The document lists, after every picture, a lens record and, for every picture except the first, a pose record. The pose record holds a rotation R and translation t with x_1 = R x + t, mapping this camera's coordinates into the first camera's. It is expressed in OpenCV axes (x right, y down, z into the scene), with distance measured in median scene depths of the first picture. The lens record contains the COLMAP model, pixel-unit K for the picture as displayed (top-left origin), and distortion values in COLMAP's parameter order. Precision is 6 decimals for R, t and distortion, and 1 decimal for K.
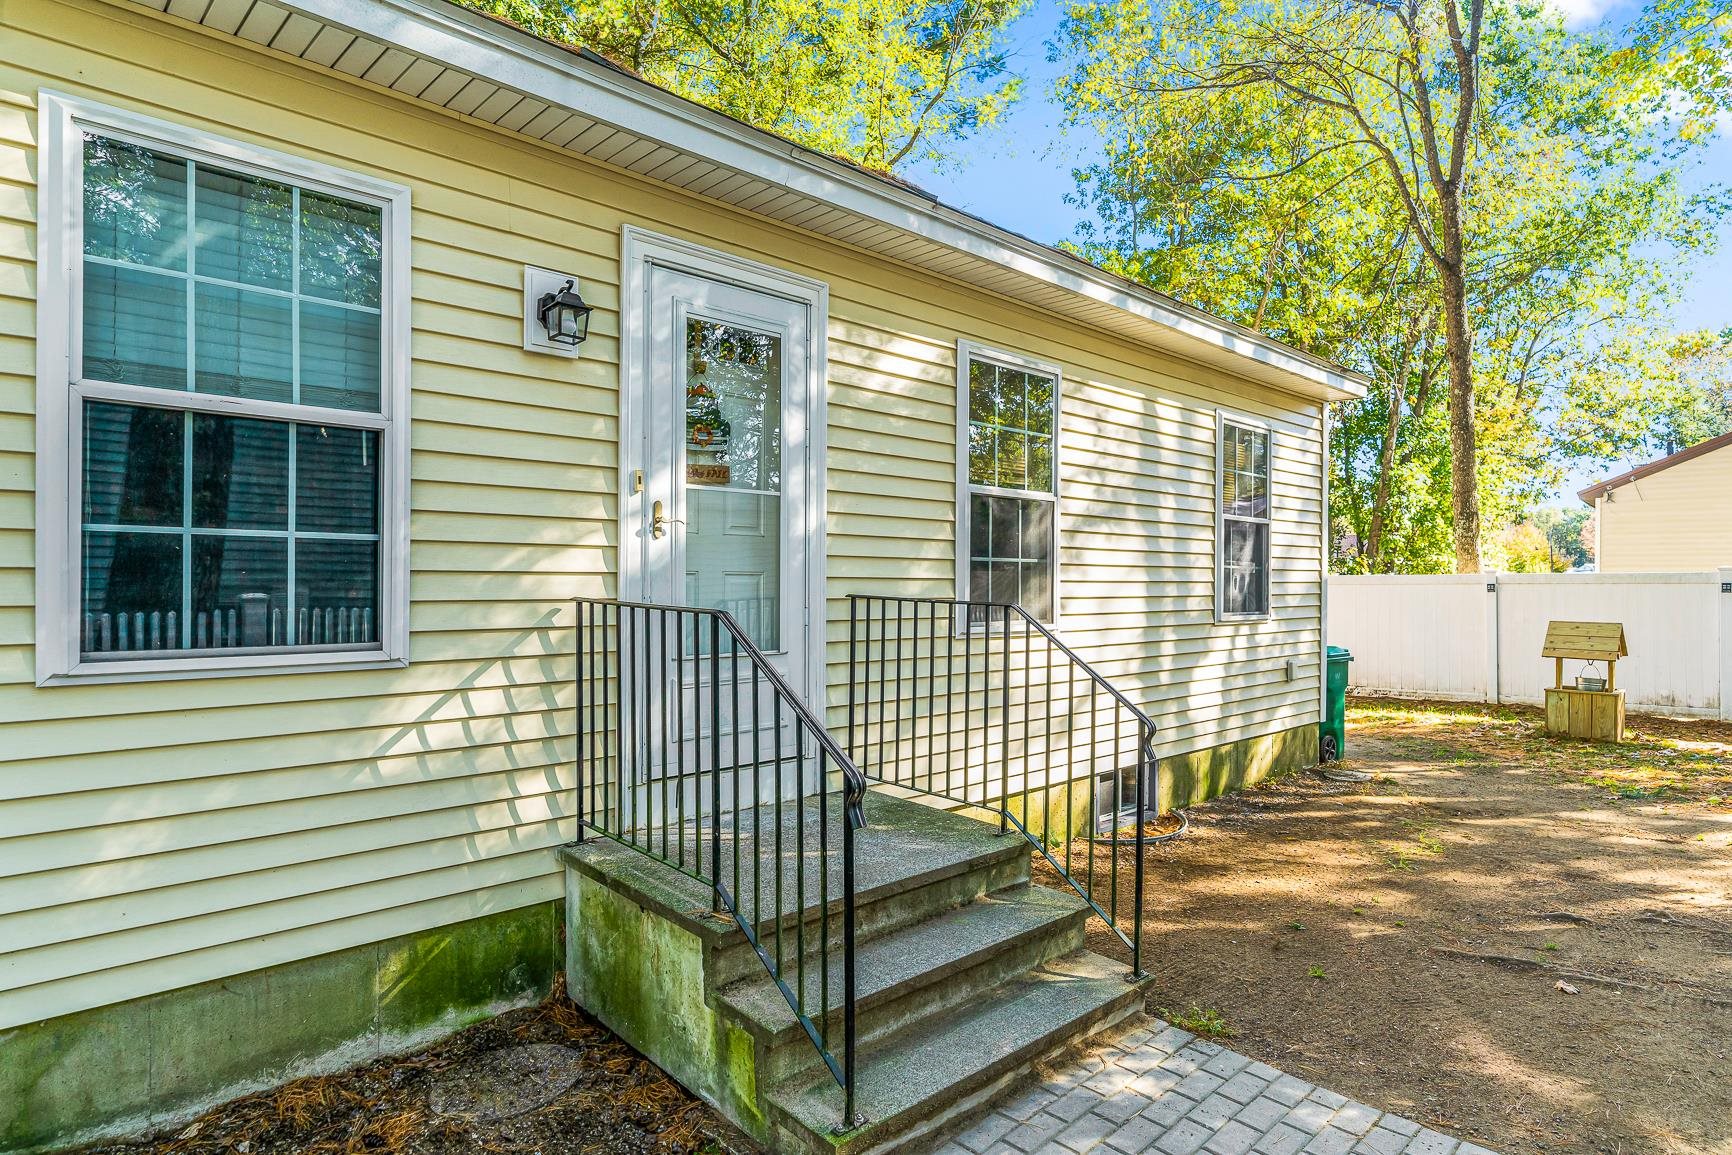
lens RADIAL K [[996.0, 0, 830.7], [0, 996.0, 578.5], [0, 0, 1]] dist [0.000314, 0.003263]
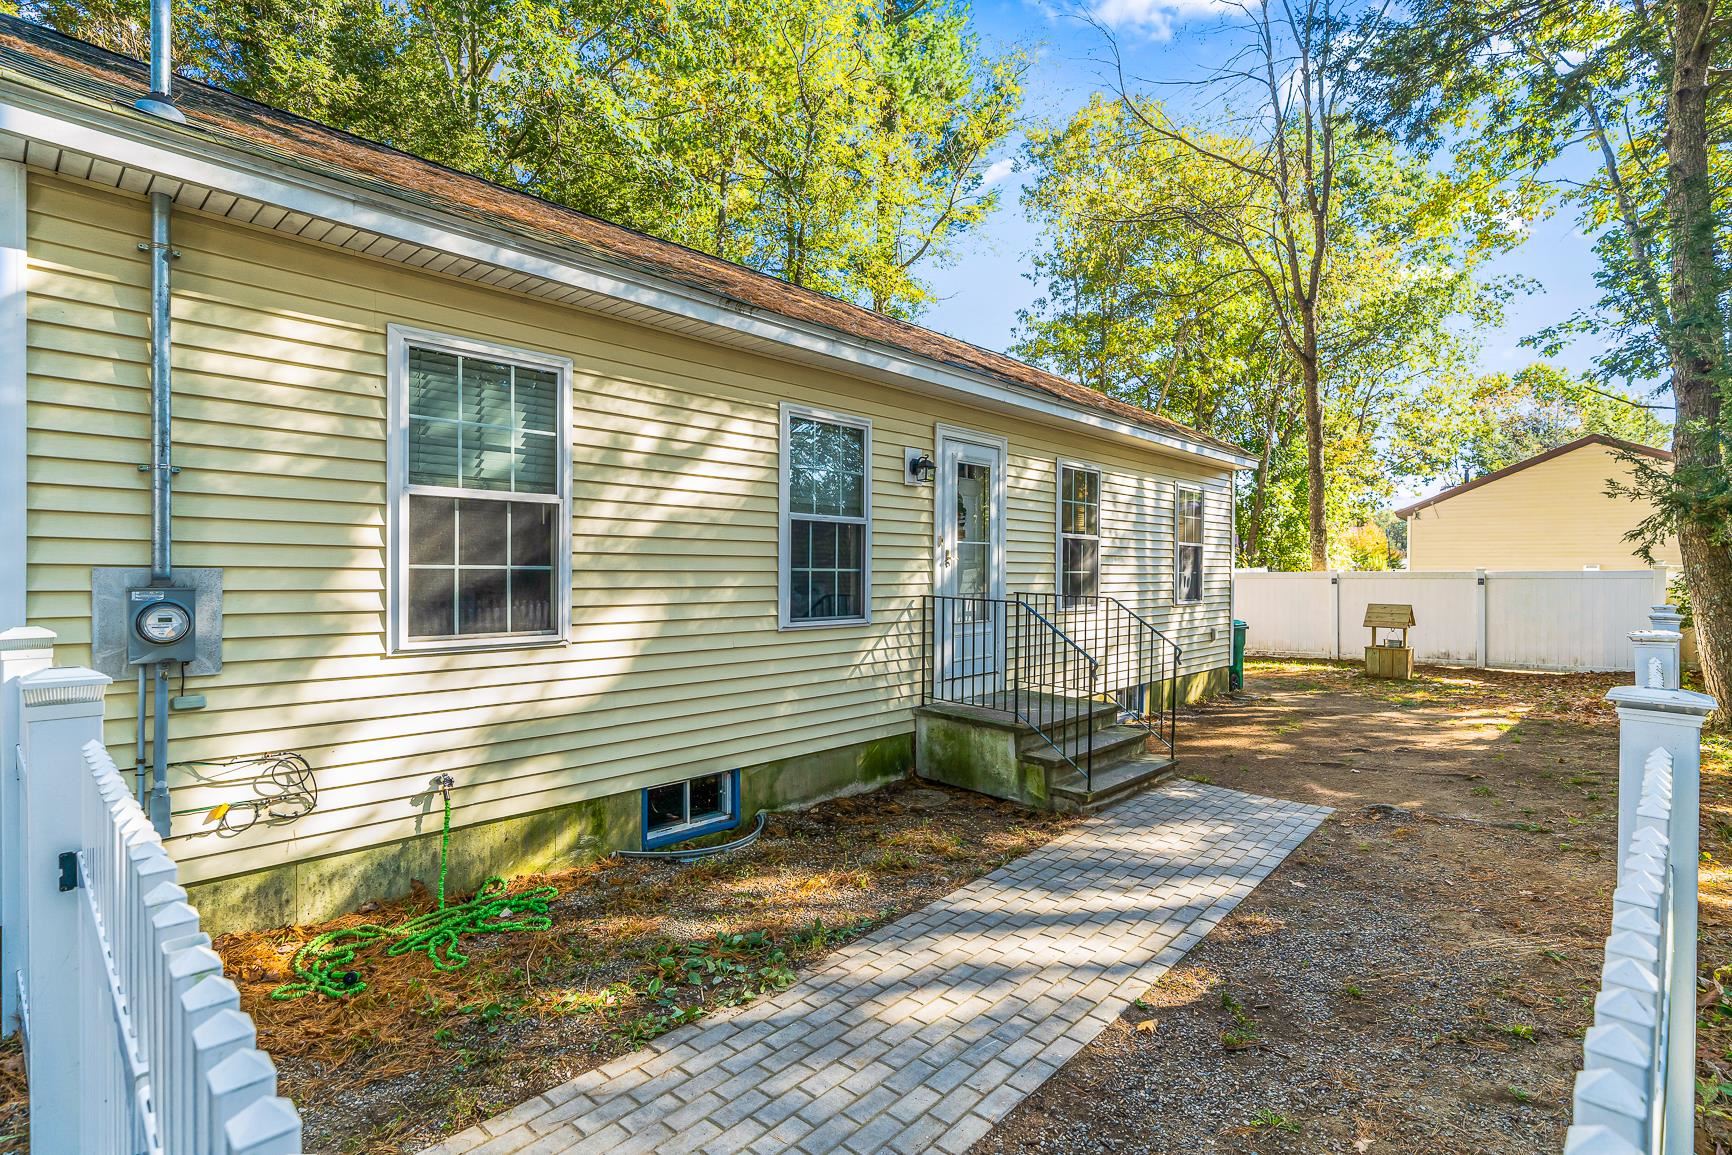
lens RADIAL K [[834.7, 0, 851.9], [0, 834.7, 576.4], [0, 0, 1]] dist [0.002321, -0.001700]
pose [[0.998452, -0.000705, 0.055615, -0.267455], [0.000195, 0.999958, 0.009175, -0.020661], [-0.055619, -0.009150, 0.998410, -0.437475]]
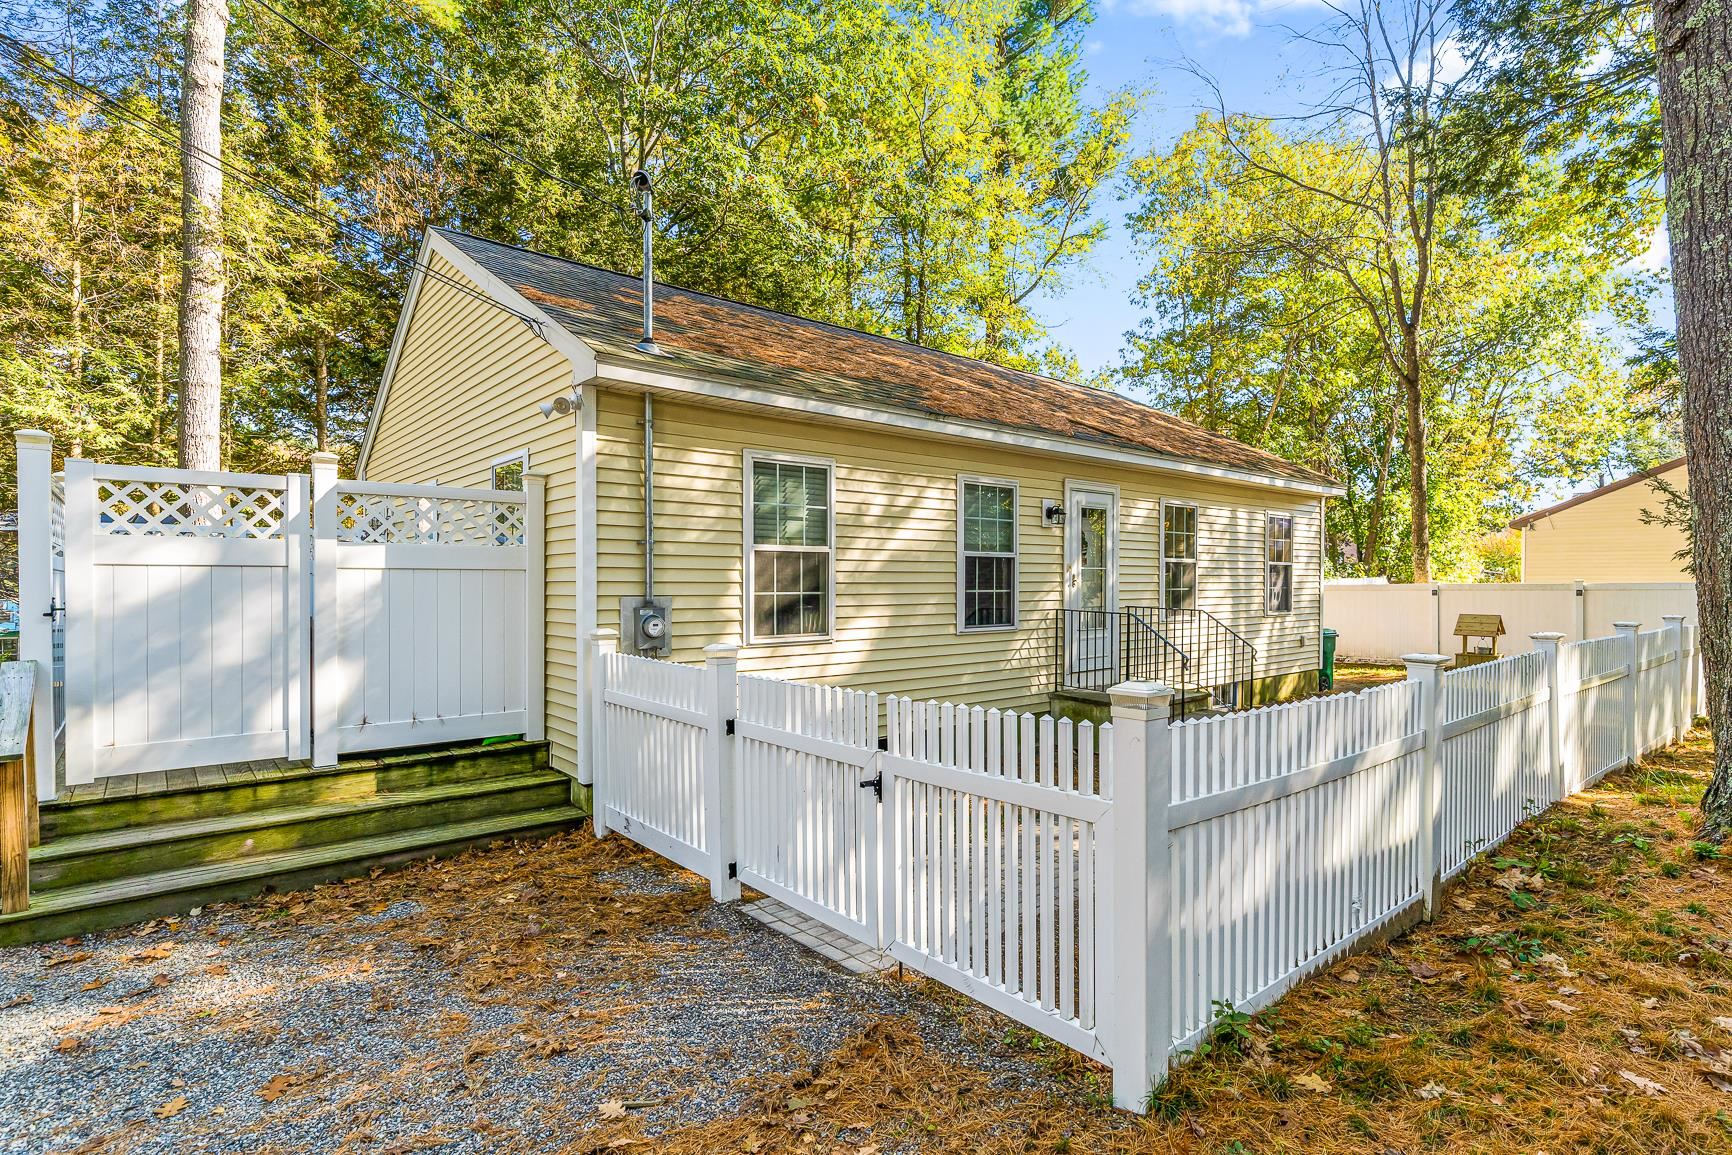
lens RADIAL K [[834.7, 0, 865.5], [0, 834.7, 593.5], [0, 0, 1]] dist [0.002321, -0.001700]
pose [[0.998734, -0.005188, -0.050031, -0.361528], [0.006029, 0.999843, 0.016667, -0.036980], [0.049937, -0.016948, 0.998609, -0.782528]]
